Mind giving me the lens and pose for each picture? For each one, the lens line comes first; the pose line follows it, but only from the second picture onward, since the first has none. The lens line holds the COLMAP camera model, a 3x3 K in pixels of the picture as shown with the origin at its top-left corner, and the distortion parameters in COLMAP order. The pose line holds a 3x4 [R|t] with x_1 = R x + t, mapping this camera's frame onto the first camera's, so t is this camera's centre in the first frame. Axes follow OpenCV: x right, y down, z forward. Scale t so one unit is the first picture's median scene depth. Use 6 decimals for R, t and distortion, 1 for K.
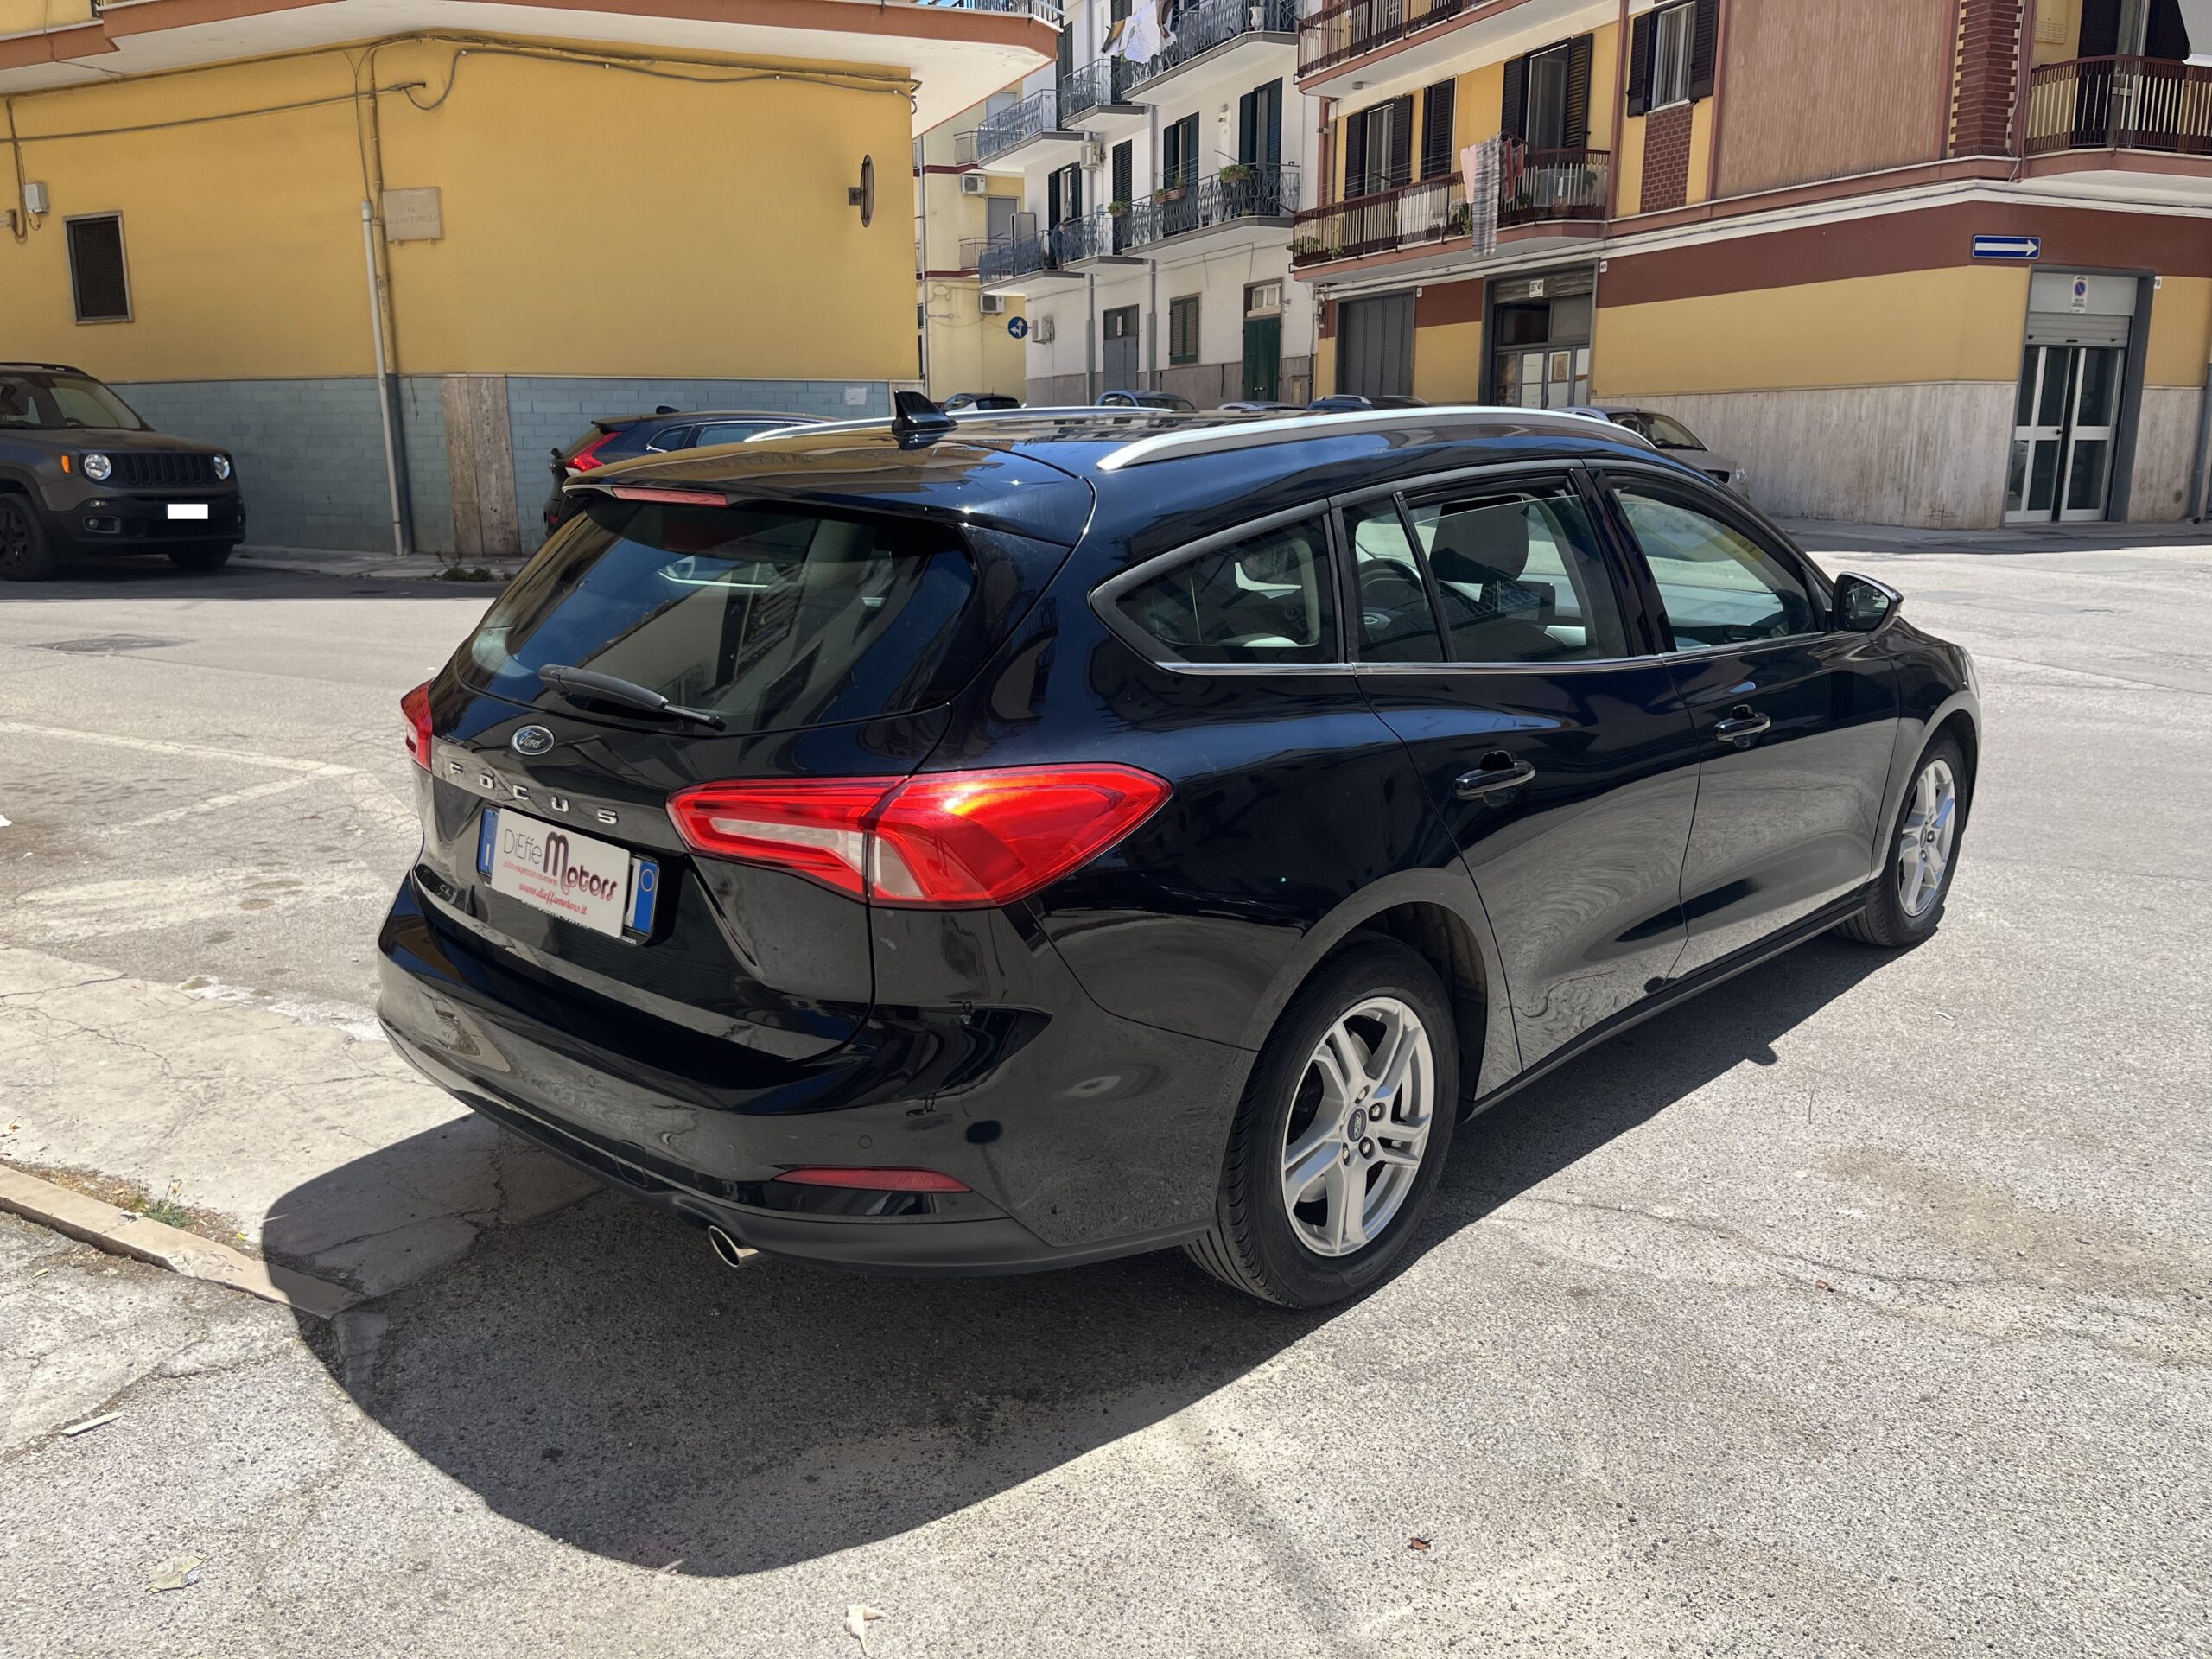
lens RADIAL K [[1690.8, 0, 1128.5], [0, 1690.8, 822.0], [0, 0, 1]] dist [0.083206, -0.114826]
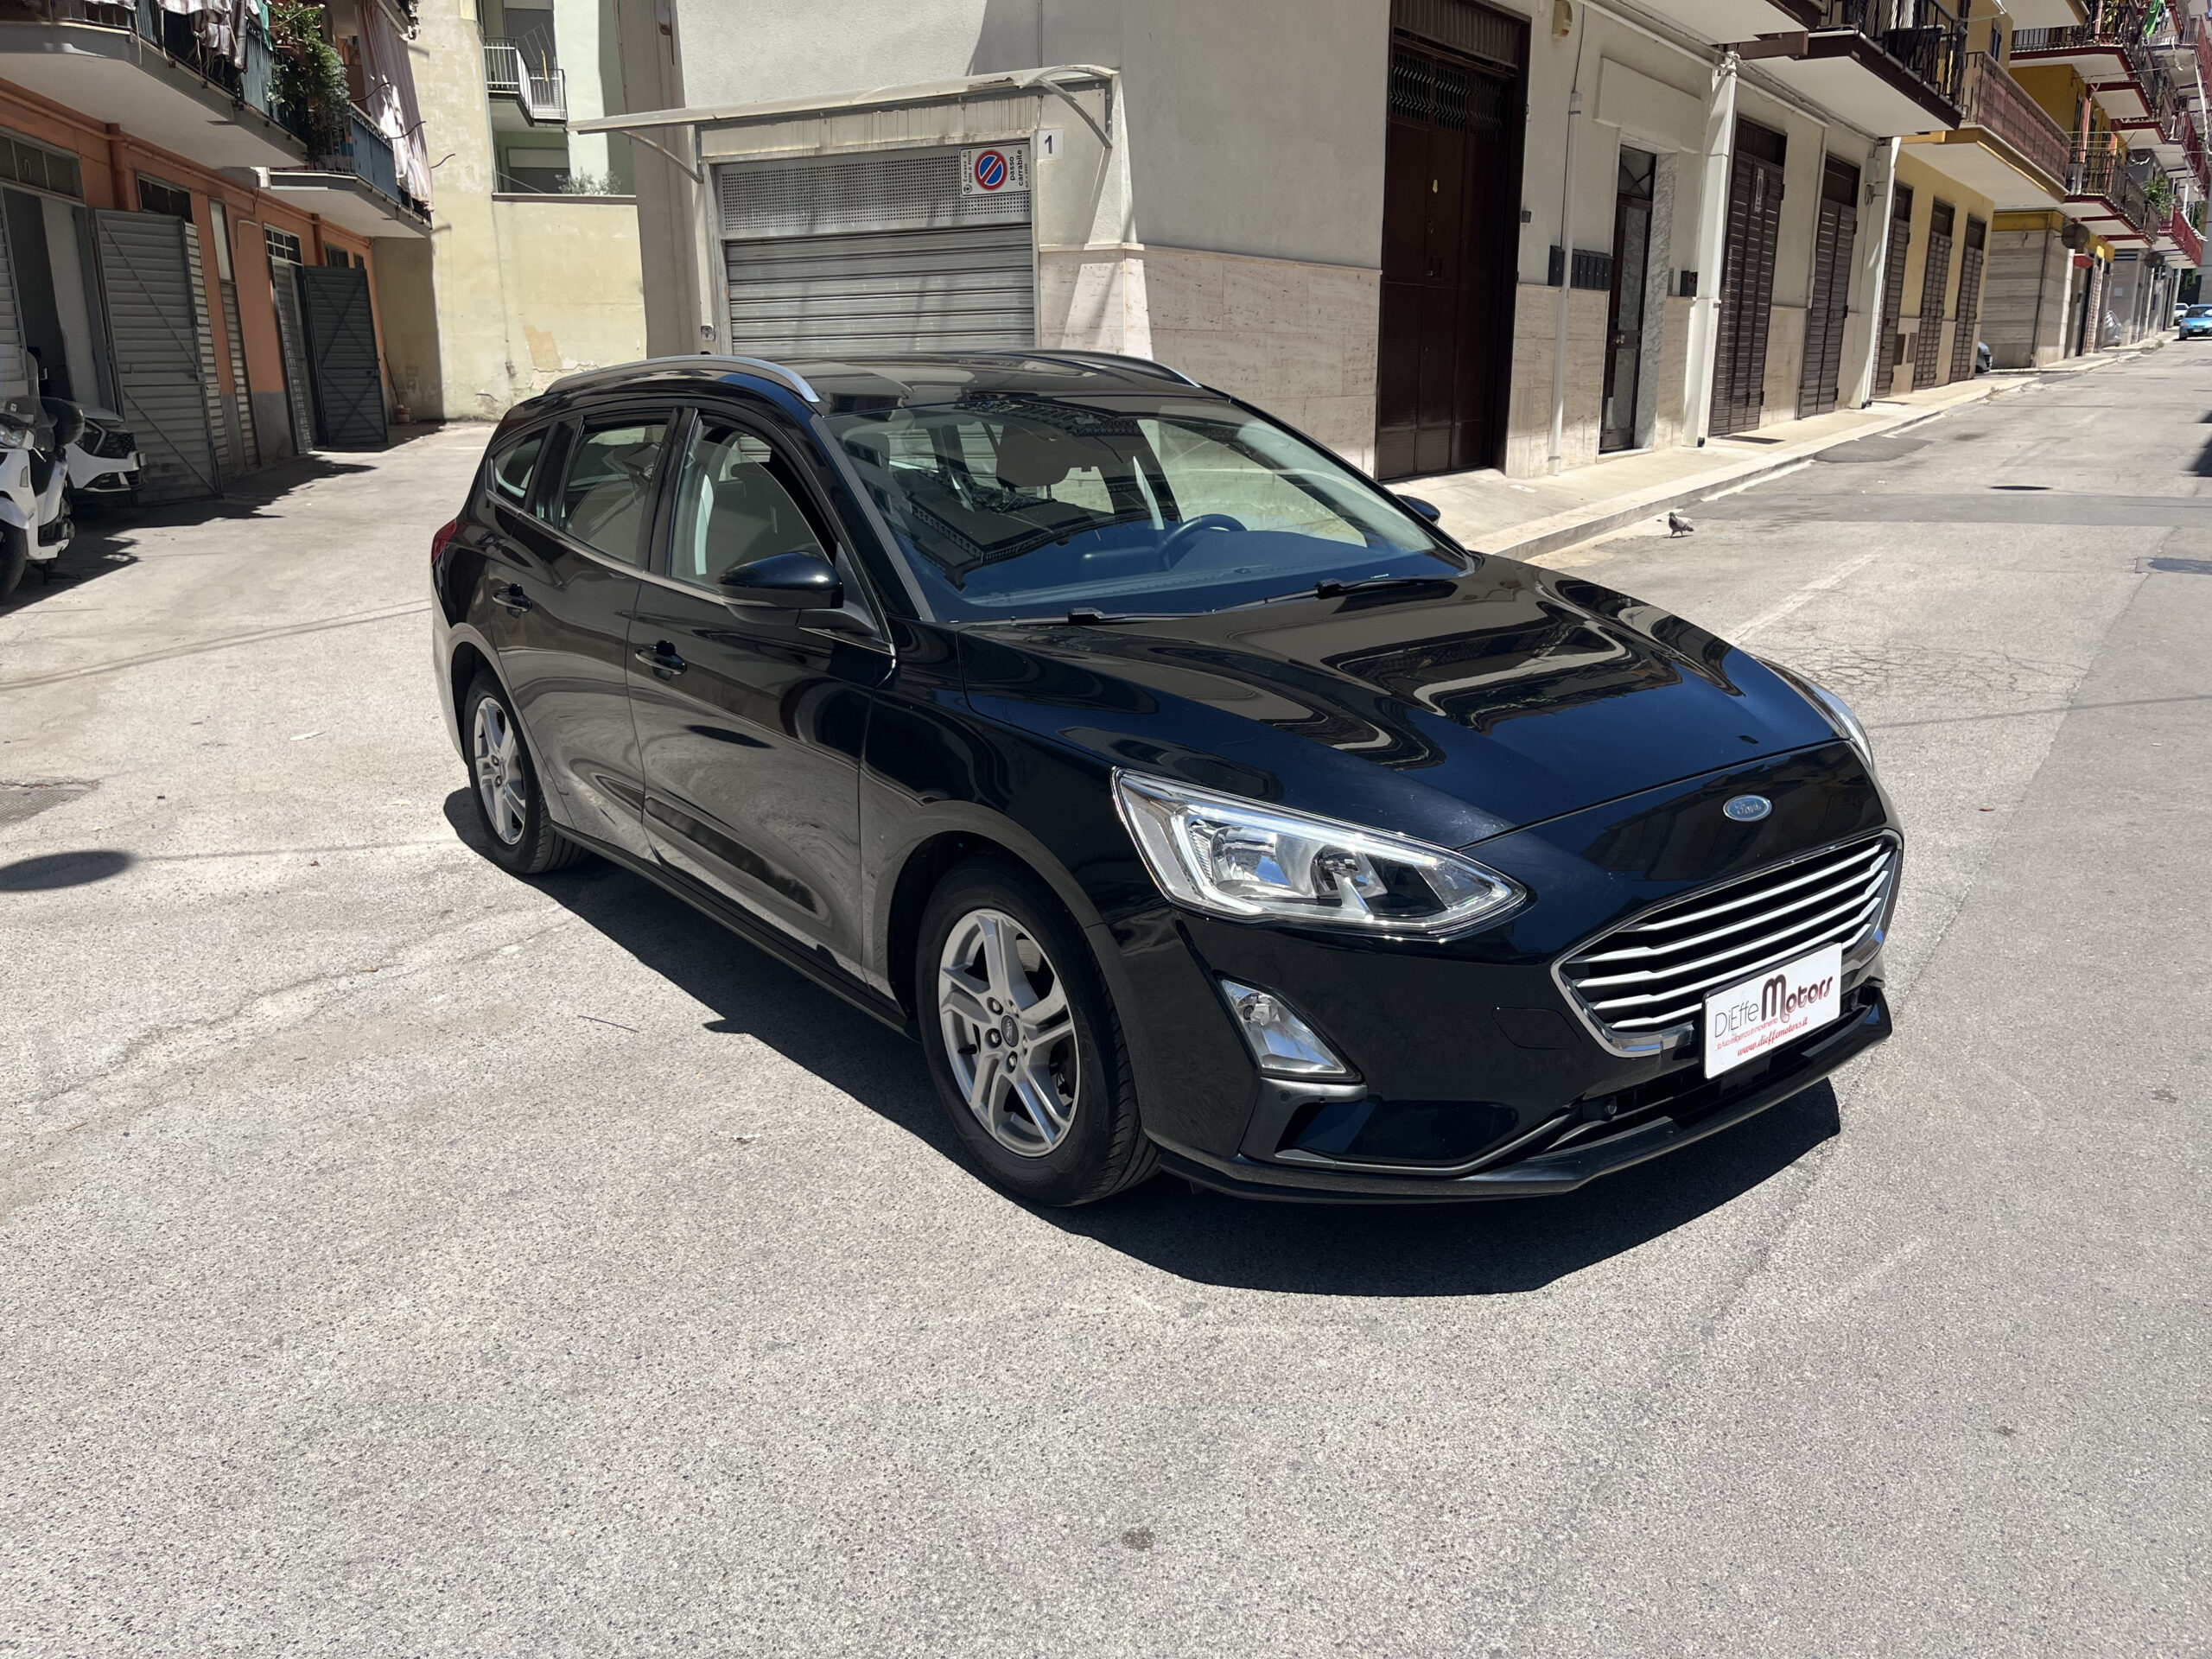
lens RADIAL K [[1703.9, 0, 1125.5], [0, 1703.9, 826.8], [0, 0, 1]] dist [0.041442, -0.071468]
pose [[-0.167310, 0.262453, -0.950329, 0.268298], [-0.209847, 0.932349, 0.294432, -0.066086], [0.963313, 0.248685, -0.100916, 0.281878]]
